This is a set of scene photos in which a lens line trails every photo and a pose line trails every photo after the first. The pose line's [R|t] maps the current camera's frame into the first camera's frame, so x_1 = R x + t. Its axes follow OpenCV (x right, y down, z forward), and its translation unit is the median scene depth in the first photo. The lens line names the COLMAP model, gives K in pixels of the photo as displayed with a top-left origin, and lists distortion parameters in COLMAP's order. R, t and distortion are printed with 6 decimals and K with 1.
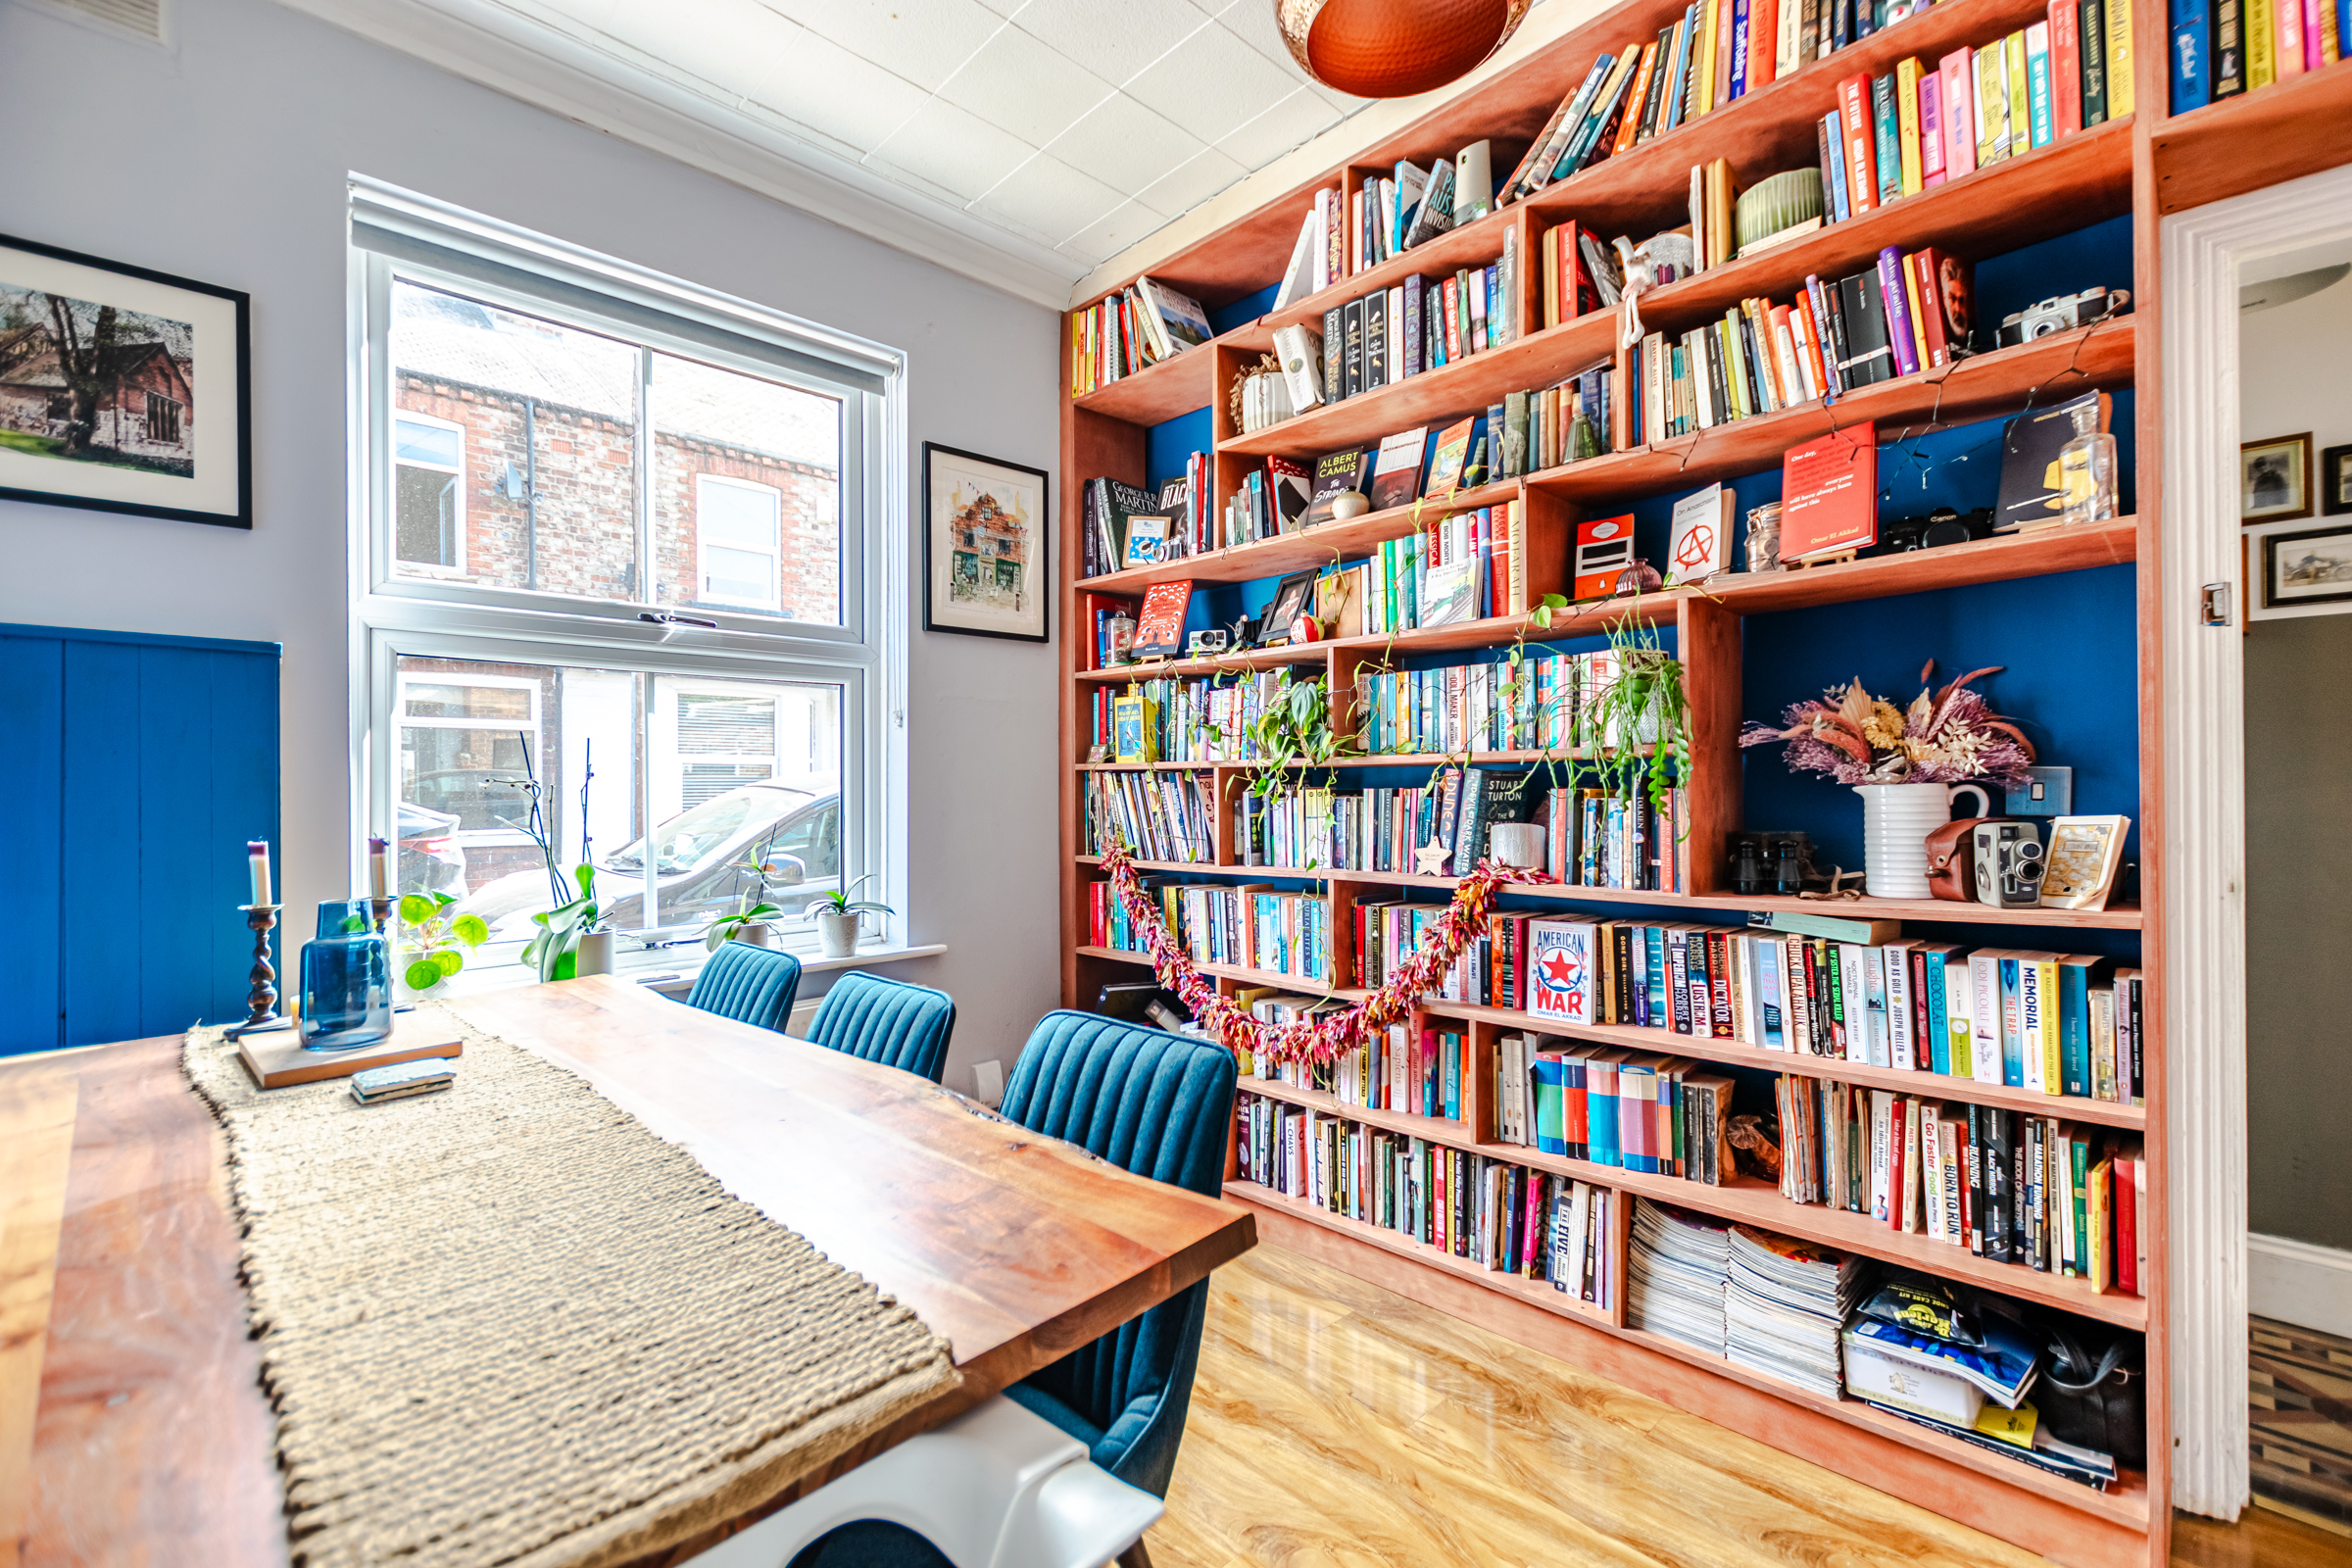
lens RADIAL K [[1013.5, 0, 1173.6], [0, 1013.5, 792.1], [0, 0, 1]] dist [-0.002818, -0.000209]
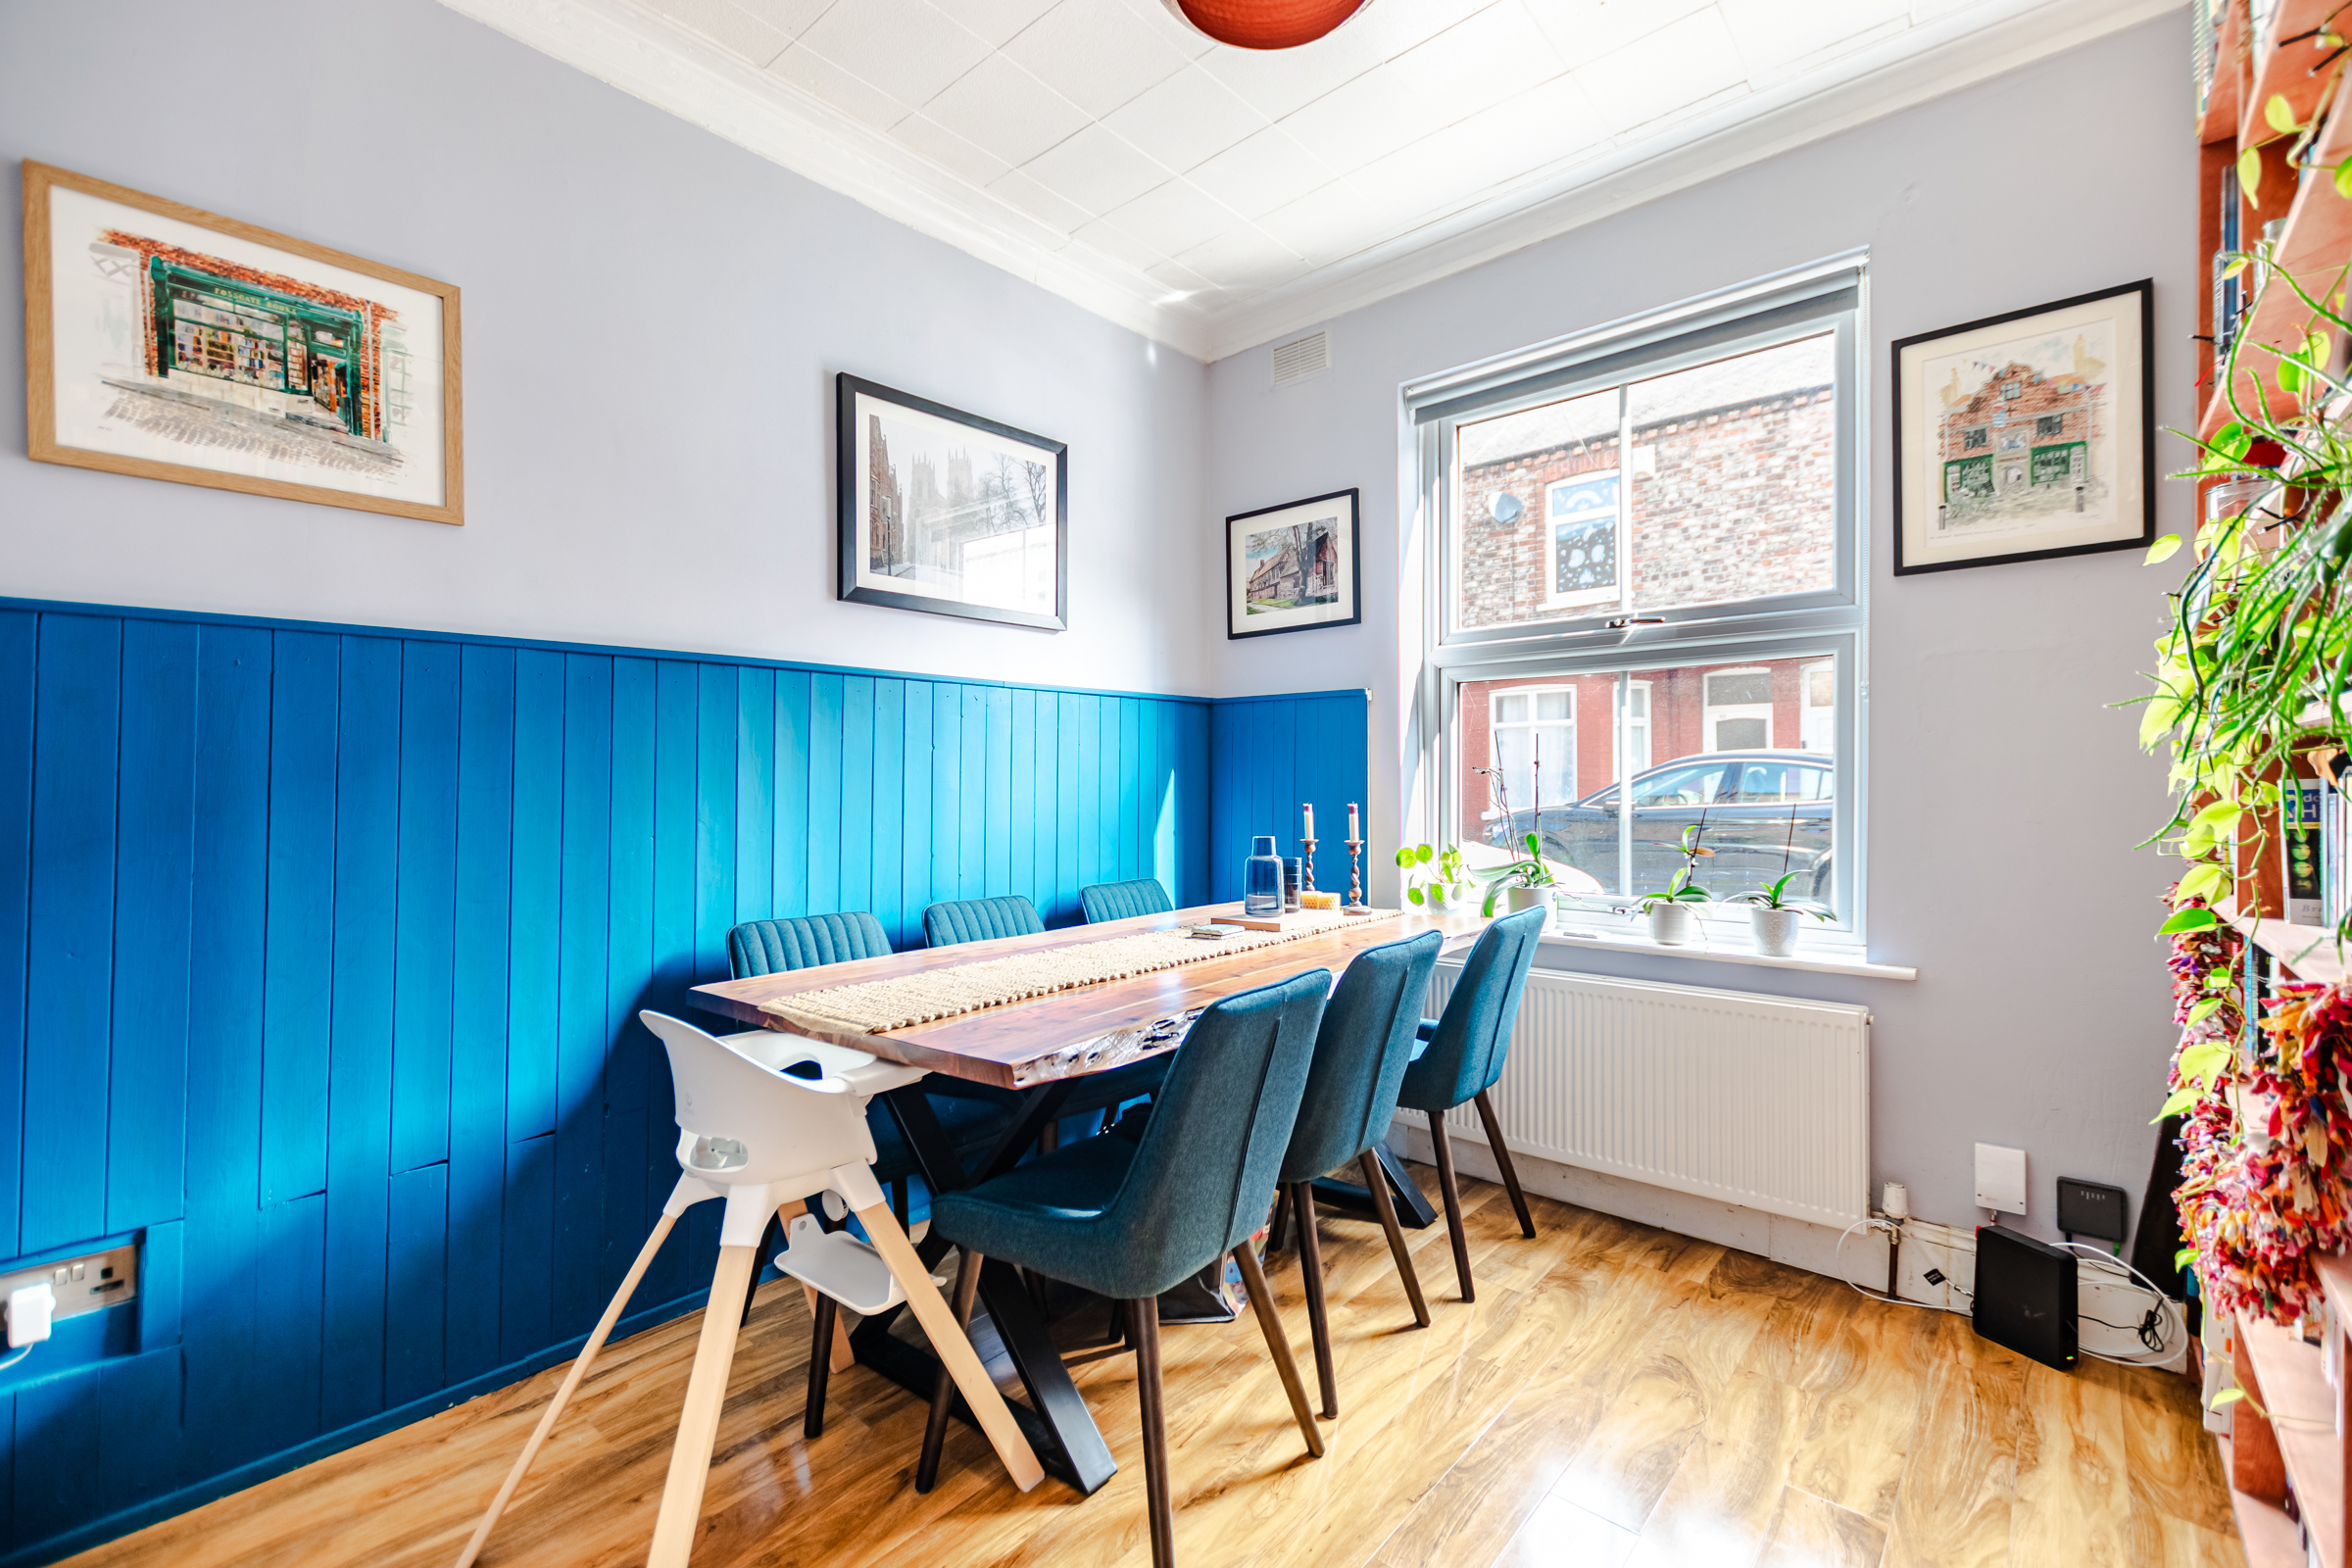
lens RADIAL K [[1013.5, 0, 1173.5], [0, 1013.5, 770.2], [0, 0, 1]] dist [-0.002818, -0.000209]
pose [[0.079220, 0.002735, -0.996853, 0.542209], [0.009891, 0.999945, 0.003529, -0.014461], [0.996808, -0.010140, 0.079189, 0.381495]]
